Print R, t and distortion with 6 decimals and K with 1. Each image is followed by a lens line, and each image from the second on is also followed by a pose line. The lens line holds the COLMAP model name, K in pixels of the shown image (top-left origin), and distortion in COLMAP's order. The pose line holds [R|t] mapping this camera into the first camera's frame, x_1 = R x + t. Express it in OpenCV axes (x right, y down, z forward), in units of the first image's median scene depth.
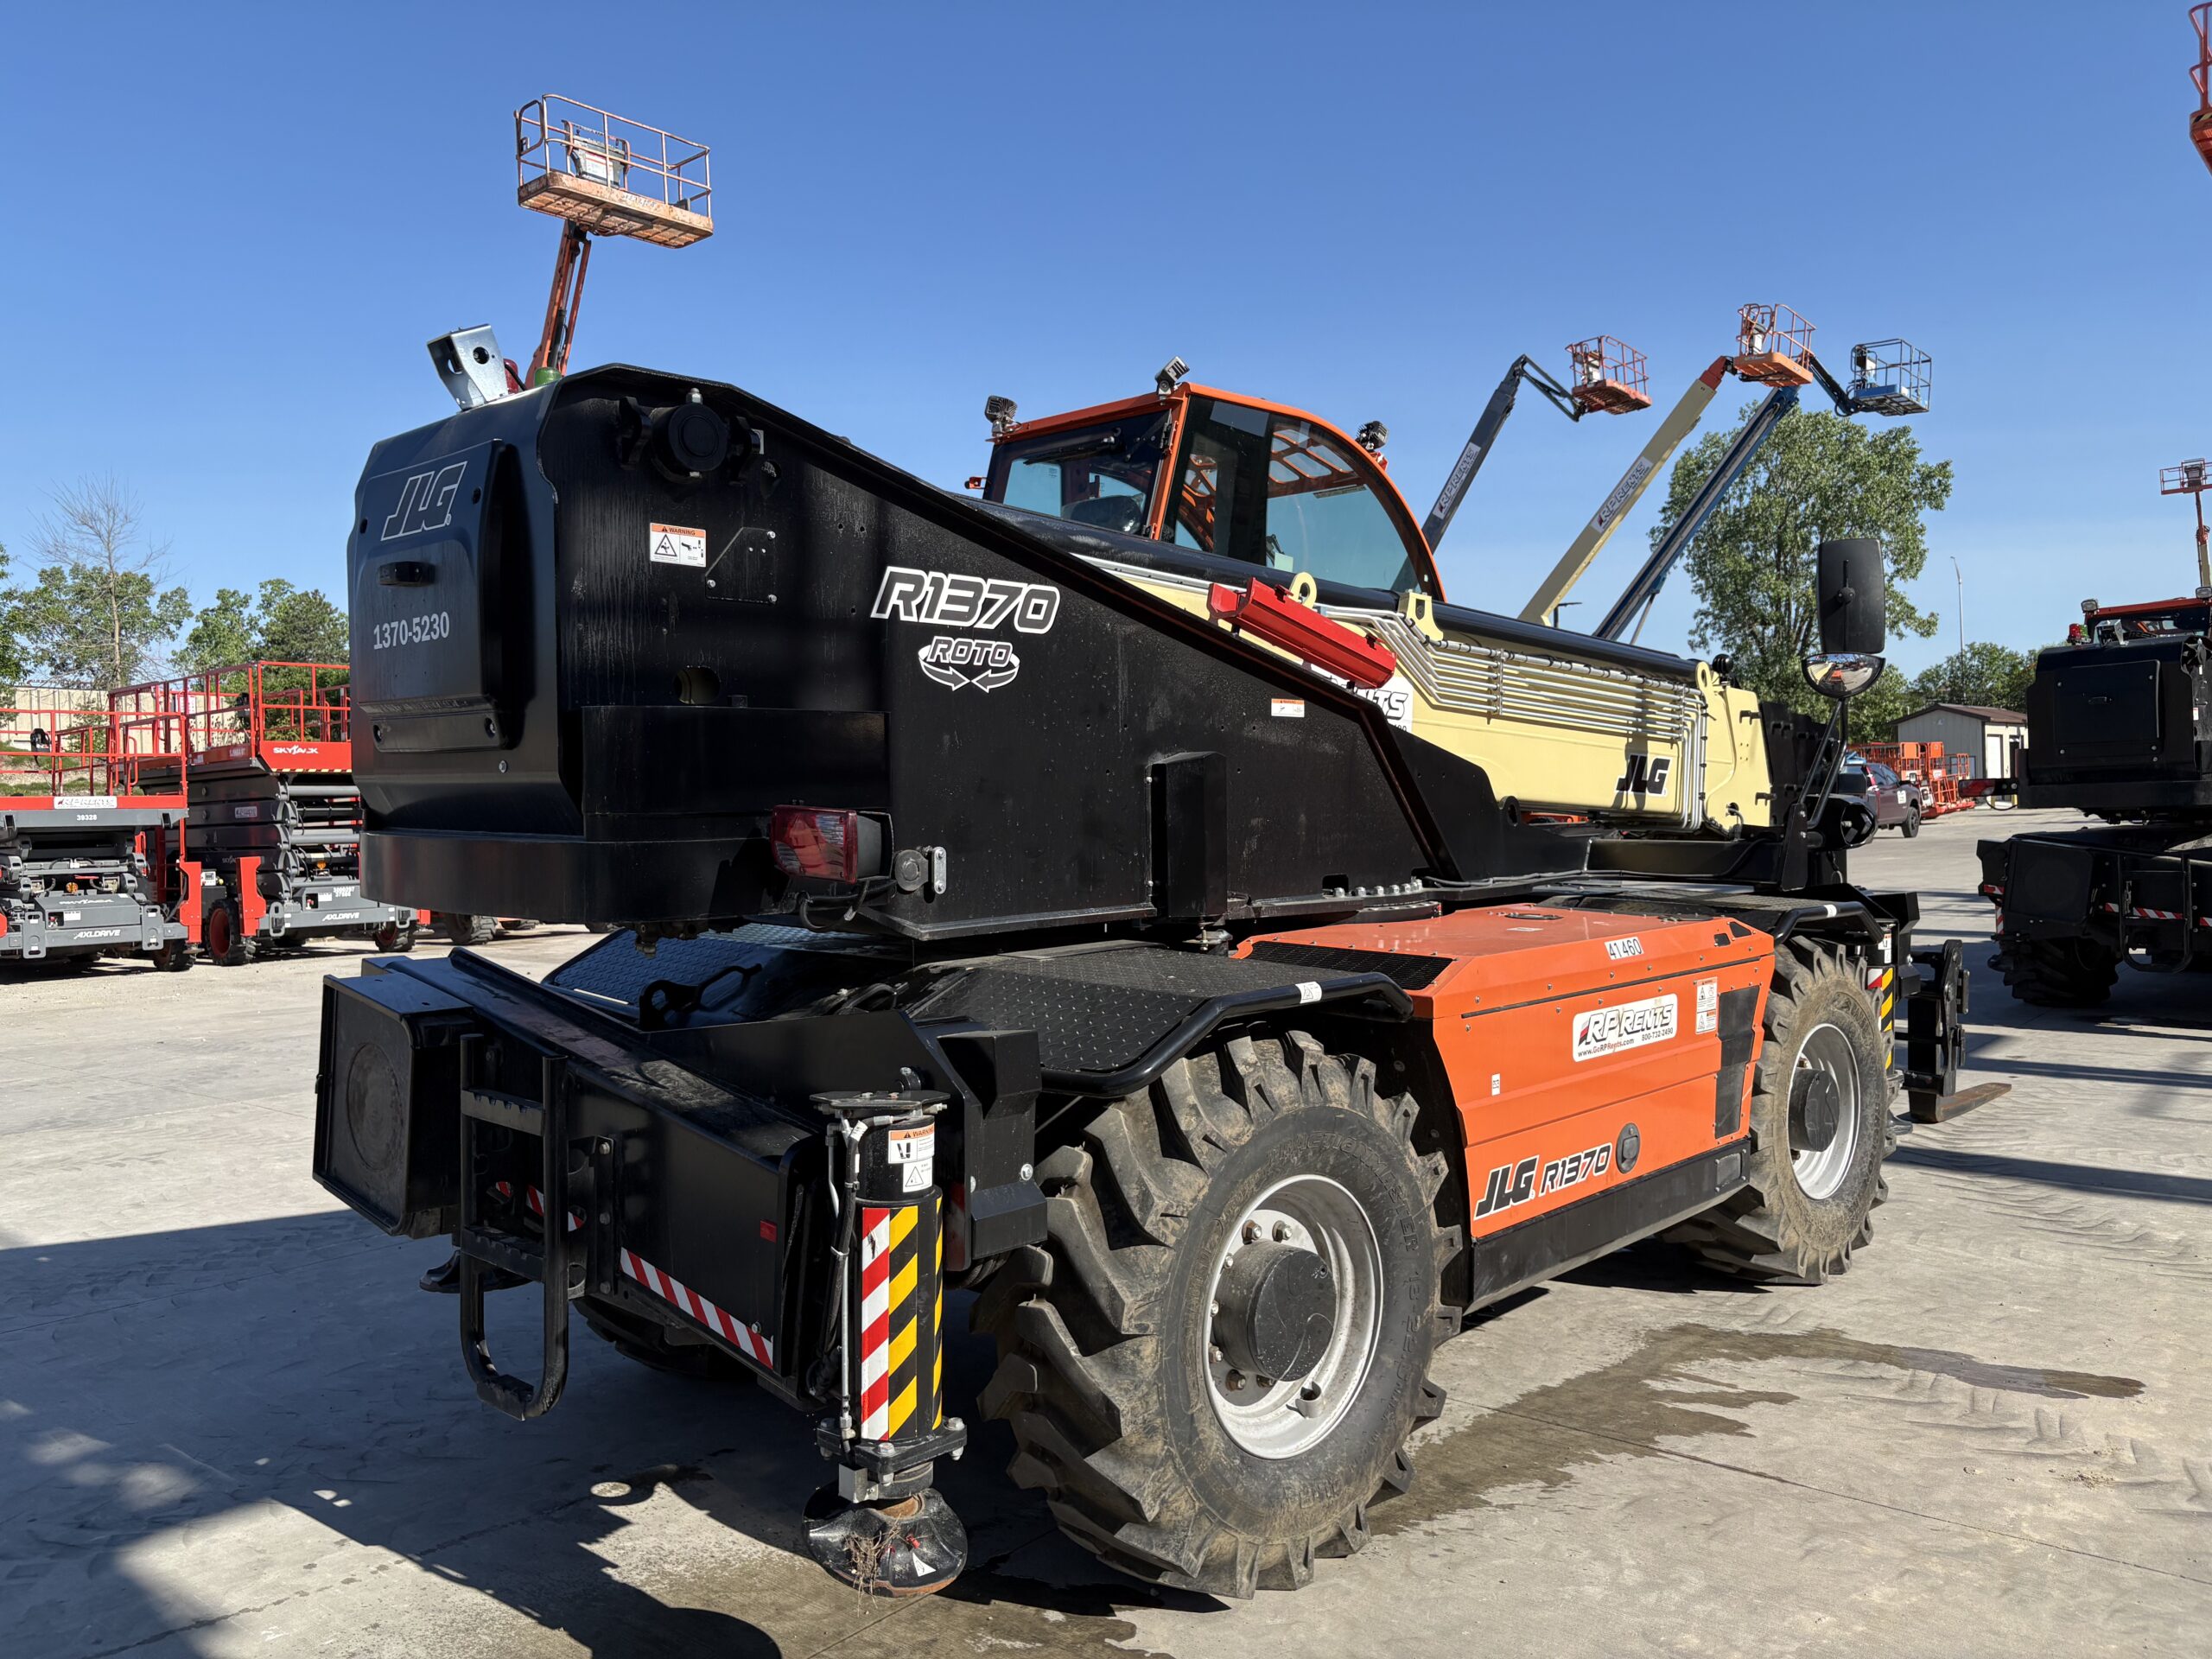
lens RADIAL K [[1678.5, 0, 1104.4], [0, 1678.5, 834.7], [0, 0, 1]] dist [0.046057, -0.048102]
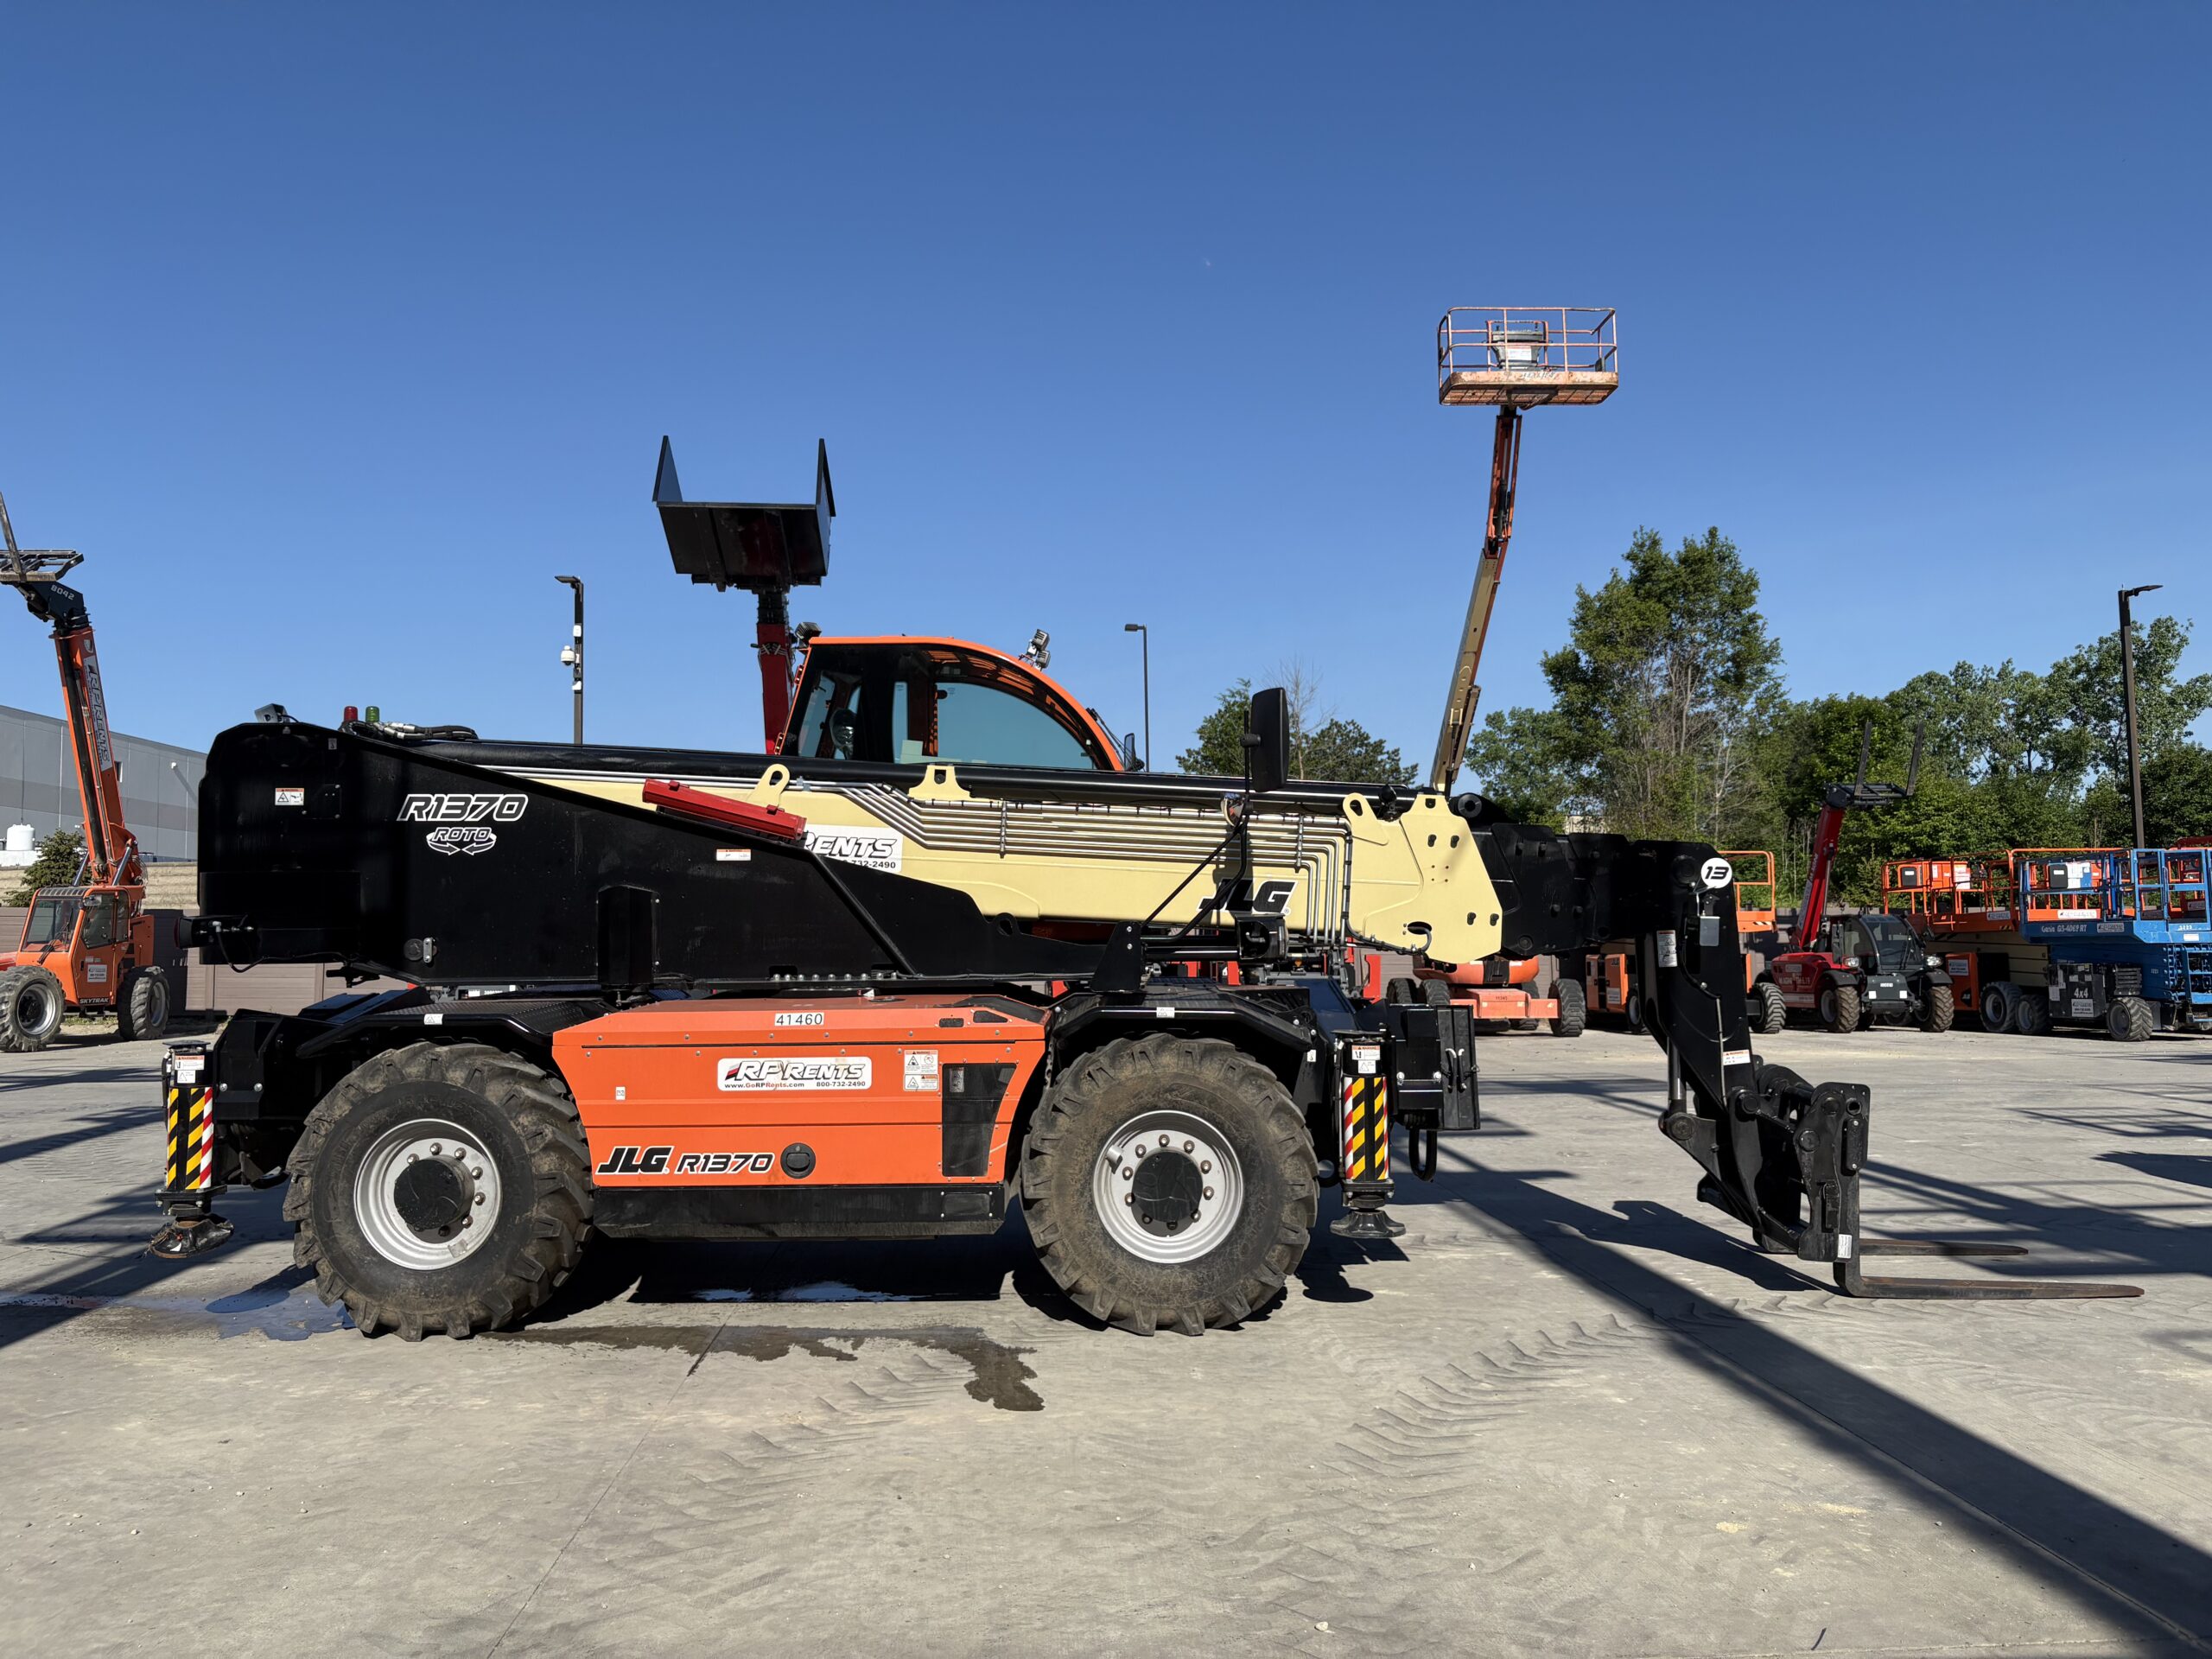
lens RADIAL K [[1673.9, 0, 1059.7], [0, 1673.9, 870.1], [0, 0, 1]] dist [0.052794, -0.061079]
pose [[0.667486, -0.015315, -0.744465, 1.646275], [-0.020745, 0.999018, -0.039152, -0.008747], [0.744333, 0.041577, 0.666513, 0.231700]]
